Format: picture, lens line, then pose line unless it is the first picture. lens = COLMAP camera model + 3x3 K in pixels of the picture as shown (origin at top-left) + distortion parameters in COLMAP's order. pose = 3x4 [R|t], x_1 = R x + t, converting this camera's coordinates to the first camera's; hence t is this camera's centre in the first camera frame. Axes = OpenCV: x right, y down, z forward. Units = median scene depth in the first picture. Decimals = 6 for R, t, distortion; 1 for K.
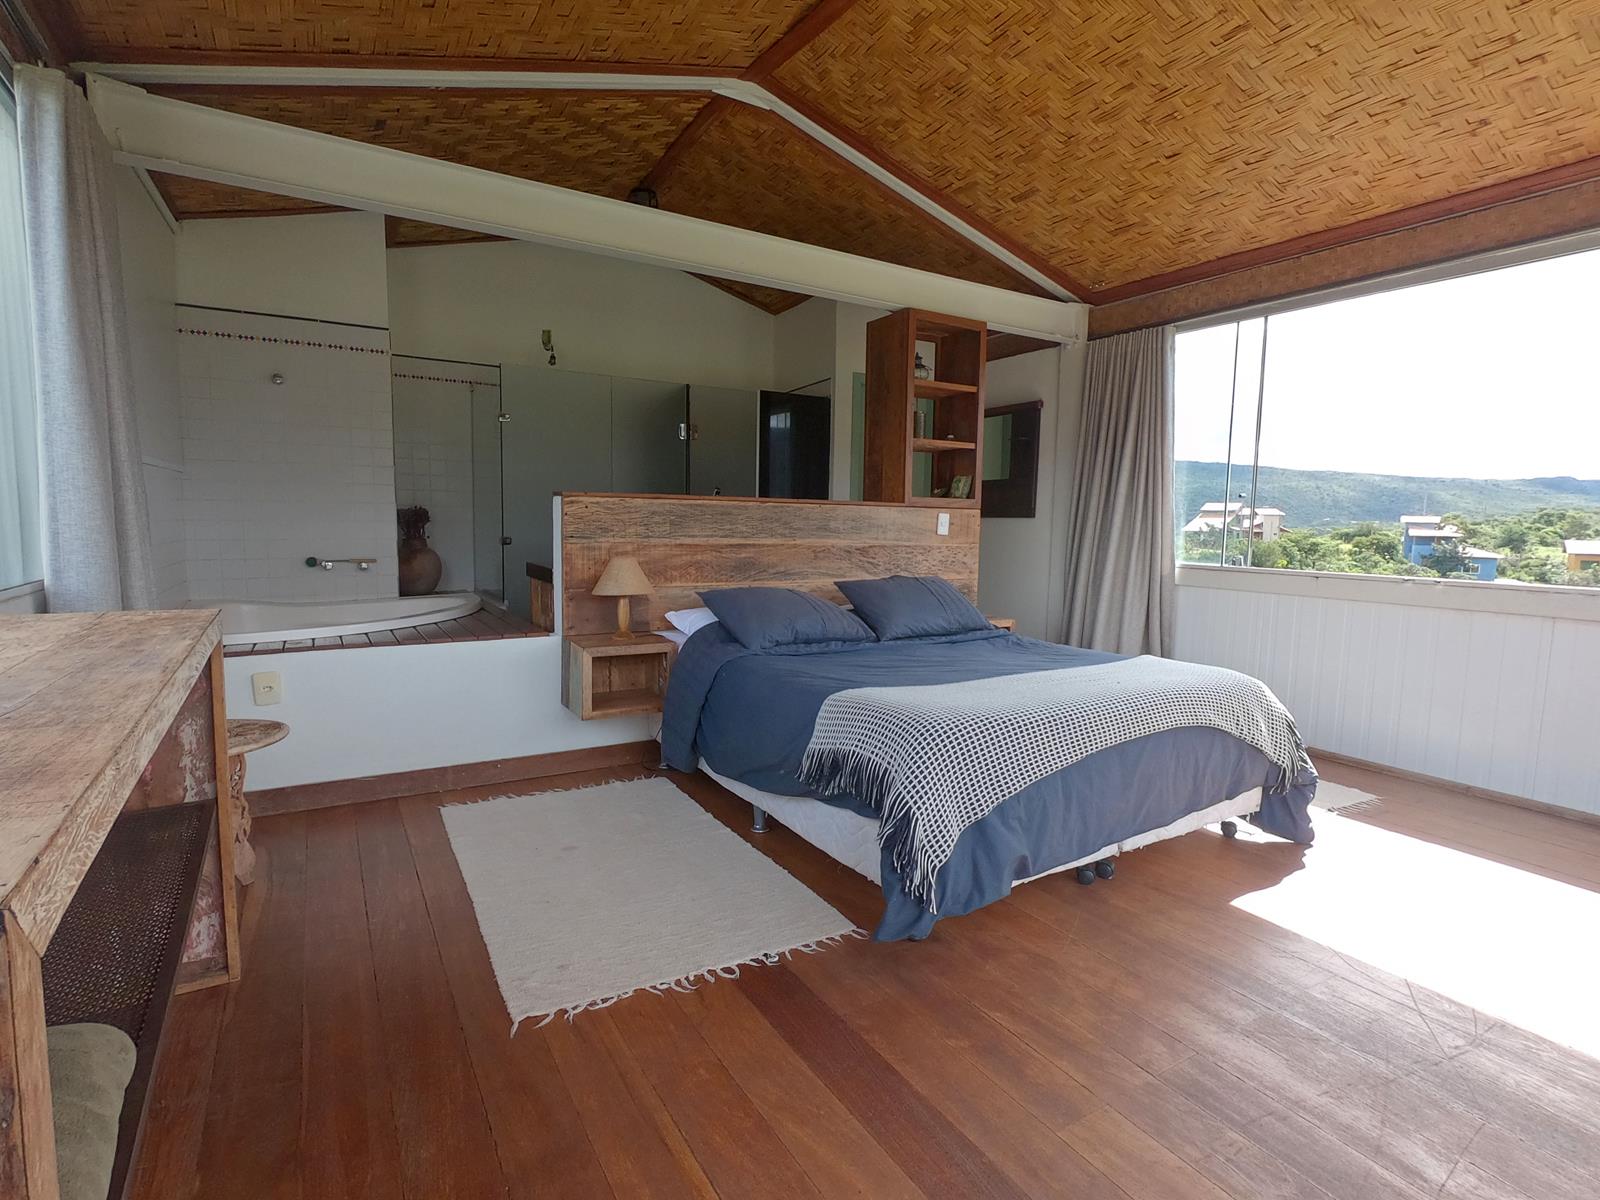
lens RADIAL K [[804.2, 0, 793.3], [0, 804.2, 596.1], [0, 0, 1]] dist [-0.001457, 0.002263]
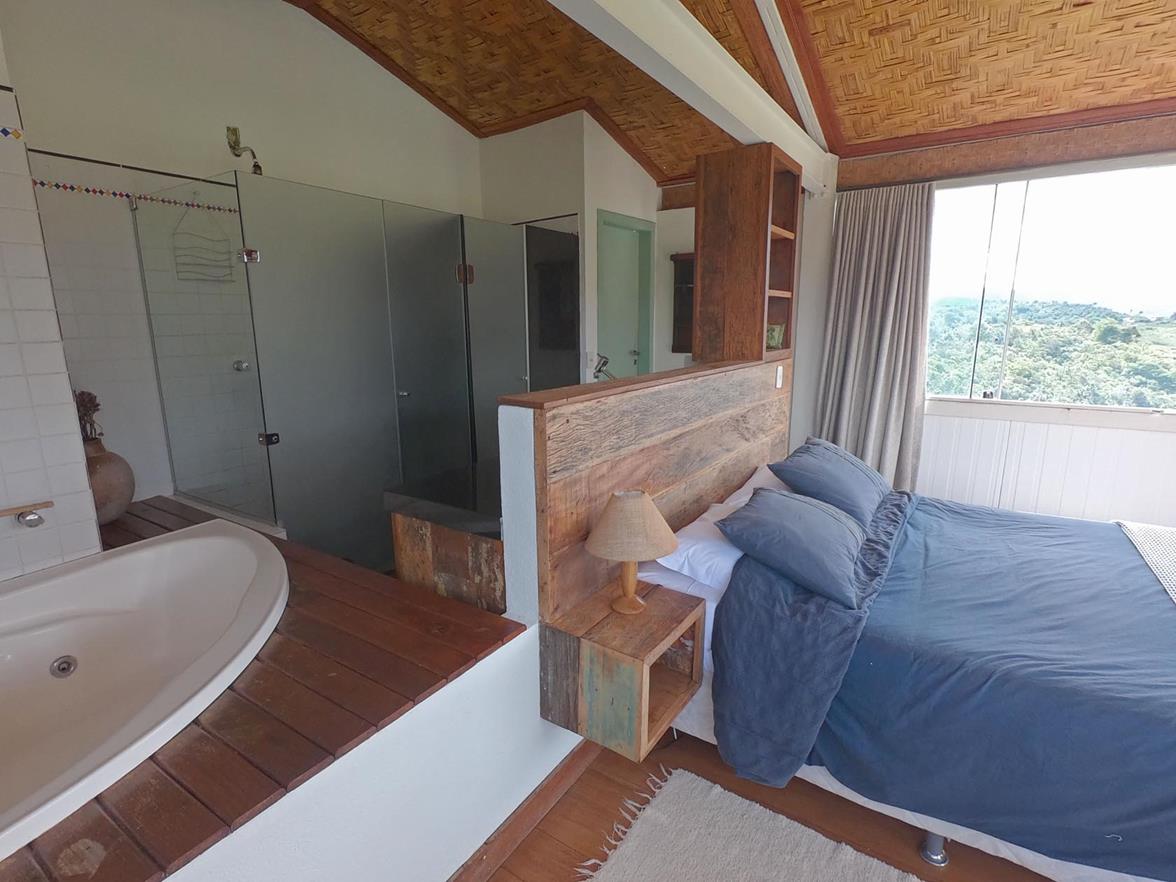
lens RADIAL K [[591.1, 0, 583.8], [0, 591.1, 440.9], [0, 0, 1]] dist [-0.001457, 0.002263]
pose [[0.902775, -0.110407, 0.415701, -0.361086], [0.064182, 0.990252, 0.123620, -0.124546], [-0.425298, -0.084921, 0.901061, 0.471249]]
